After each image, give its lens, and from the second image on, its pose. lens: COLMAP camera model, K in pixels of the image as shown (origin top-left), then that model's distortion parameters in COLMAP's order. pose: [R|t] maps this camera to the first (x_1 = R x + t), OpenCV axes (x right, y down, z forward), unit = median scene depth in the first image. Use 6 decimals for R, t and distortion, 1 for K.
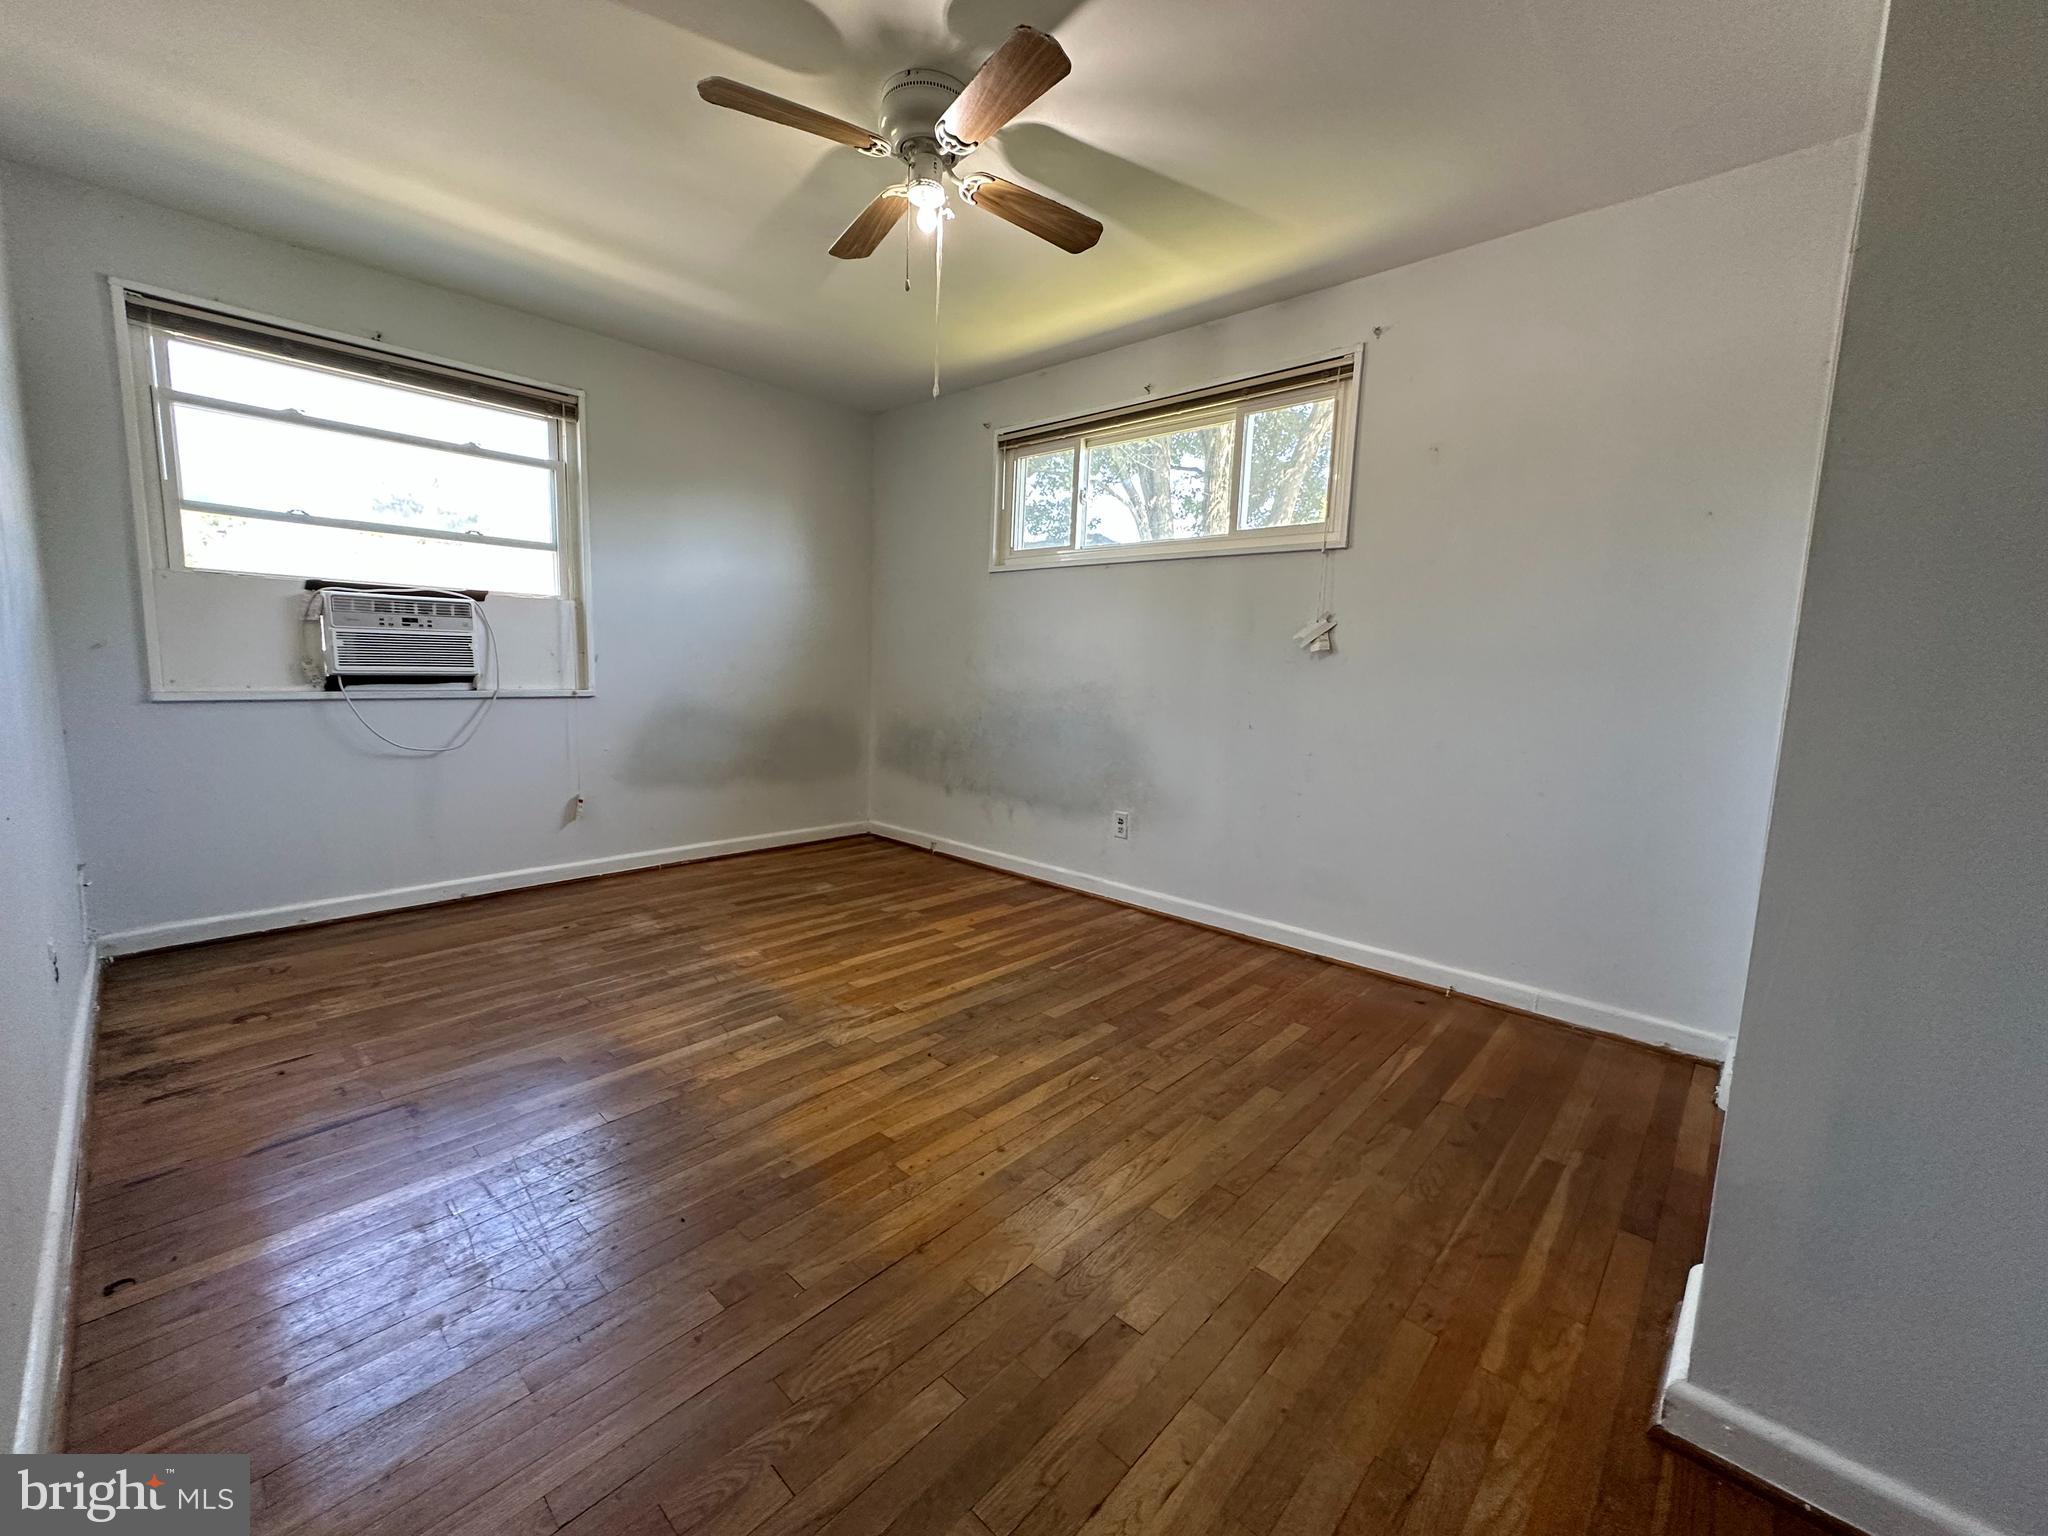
lens RADIAL K [[813.7, 0, 1024.6], [0, 813.7, 766.9], [0, 0, 1]] dist [-0.001620, 0.000908]
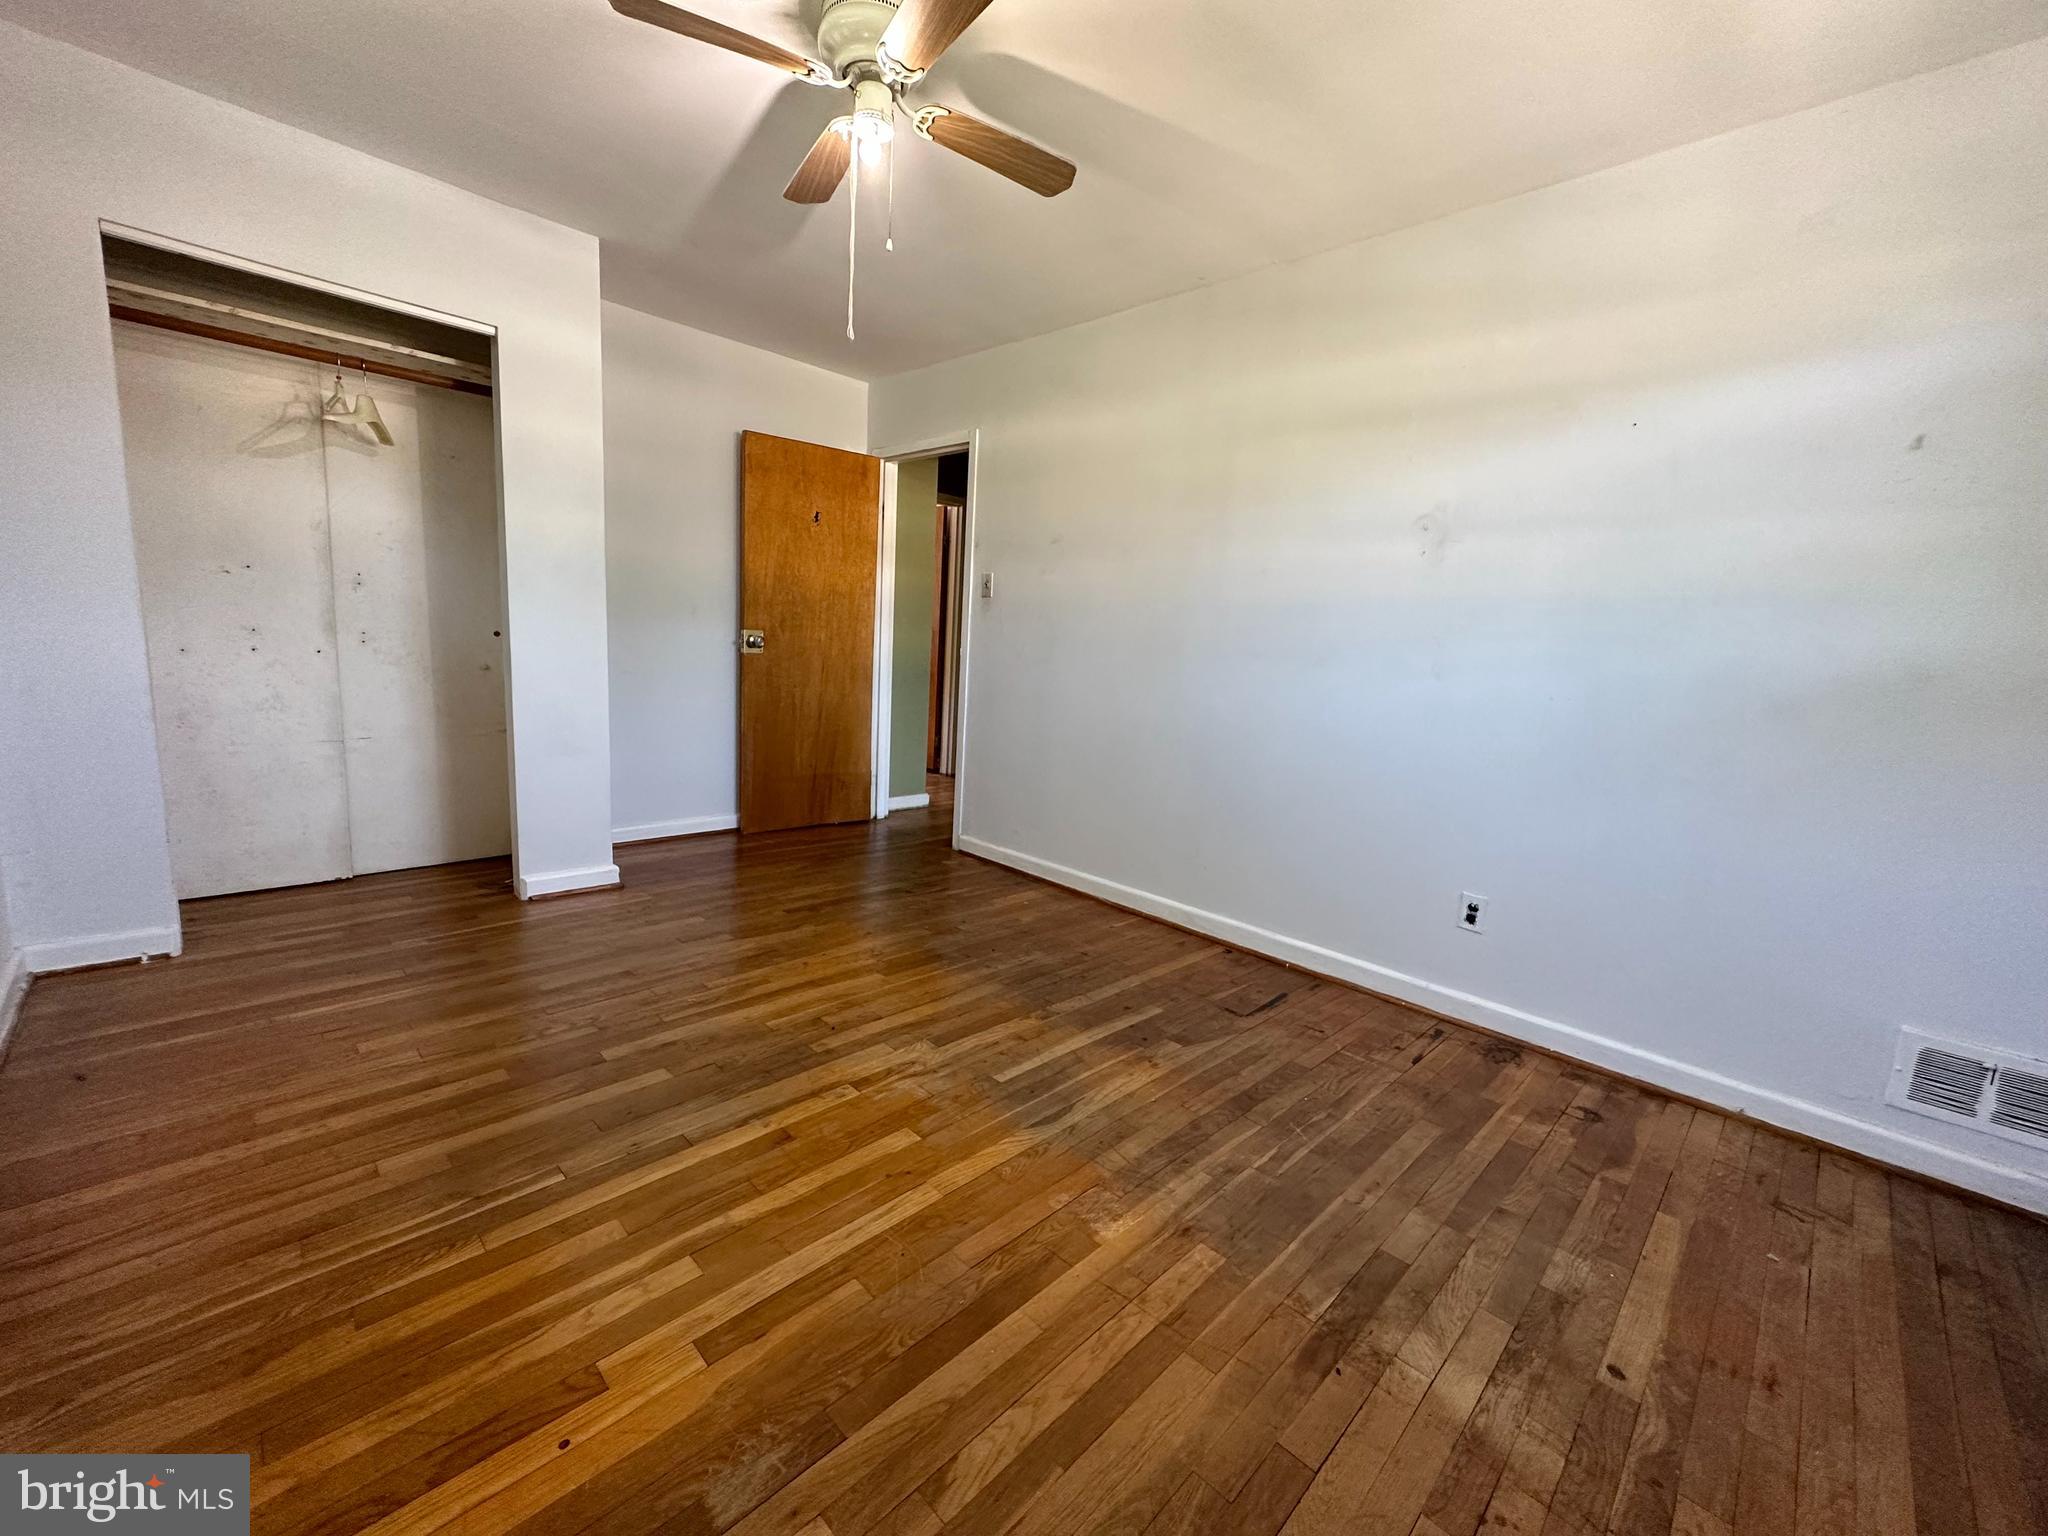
lens RADIAL K [[813.7, 0, 1023.3], [0, 813.7, 767.1], [0, 0, 1]] dist [-0.001620, 0.000908]
pose [[-0.994976, -0.097181, 0.024054, -0.284866], [-0.086450, 0.955183, 0.283110, -0.216938], [-0.050489, 0.279608, -0.958786, 1.540236]]
